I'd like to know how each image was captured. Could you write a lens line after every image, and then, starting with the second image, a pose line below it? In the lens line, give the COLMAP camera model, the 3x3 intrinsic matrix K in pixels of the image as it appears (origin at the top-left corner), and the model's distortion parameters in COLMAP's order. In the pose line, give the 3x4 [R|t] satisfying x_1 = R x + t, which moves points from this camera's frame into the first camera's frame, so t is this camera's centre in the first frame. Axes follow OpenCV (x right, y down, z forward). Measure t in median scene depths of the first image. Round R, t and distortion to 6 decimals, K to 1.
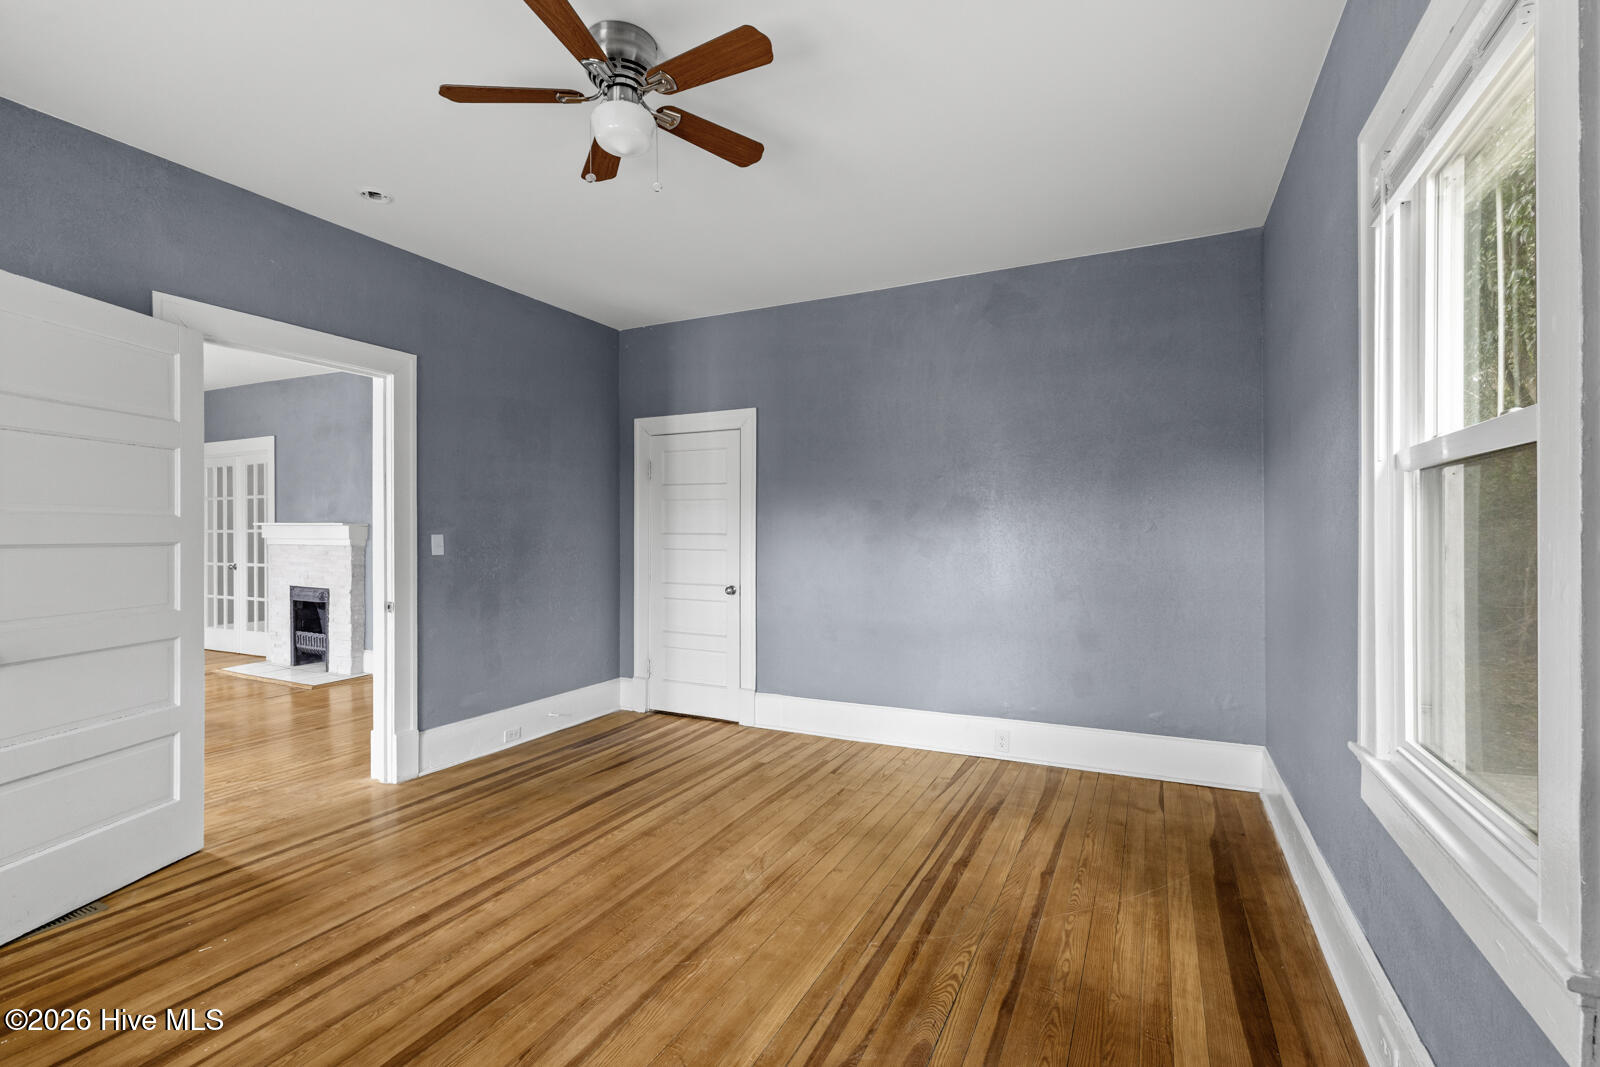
lens RADIAL K [[724.2, 0, 800.3], [0, 724.2, 532.6], [0, 0, 1]] dist [0.010695, 0.000231]
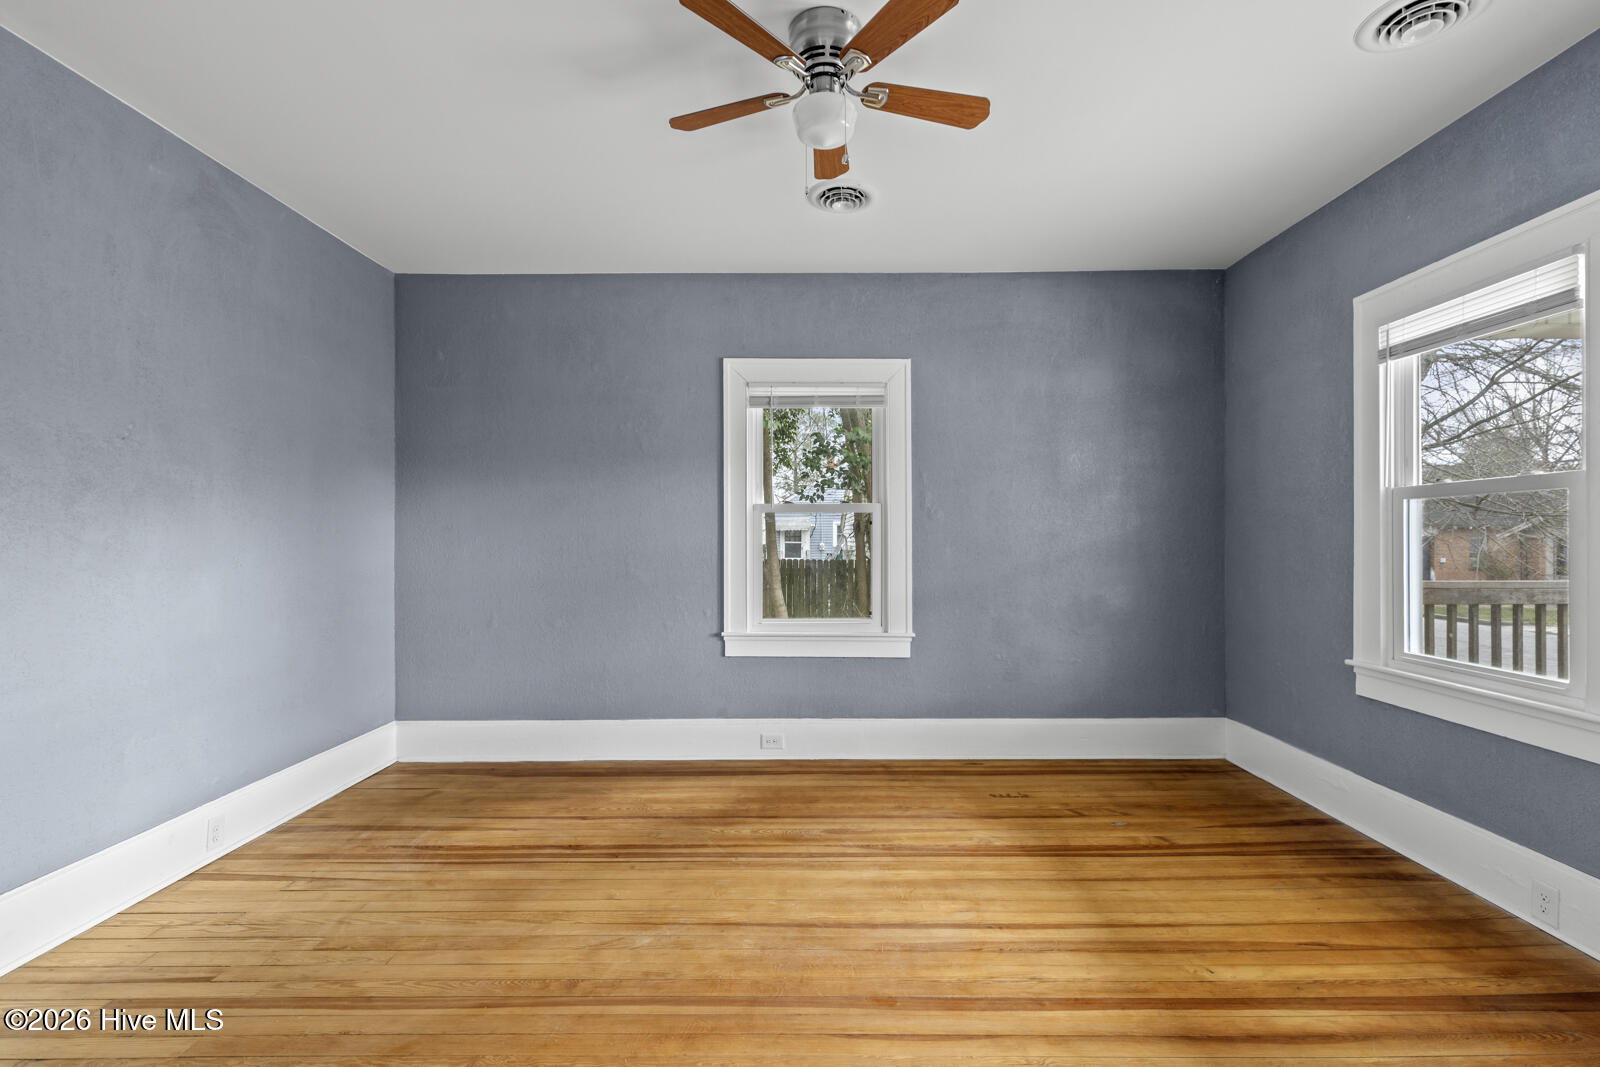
lens RADIAL K [[724.2, 0, 801.9], [0, 724.2, 543.9], [0, 0, 1]] dist [0.010695, 0.000231]
pose [[-0.431170, -0.001960, 0.902268, -0.858702], [-0.001068, 0.999998, 0.001662, 0.009028], [-0.902270, -0.000247, -0.431172, 1.129537]]
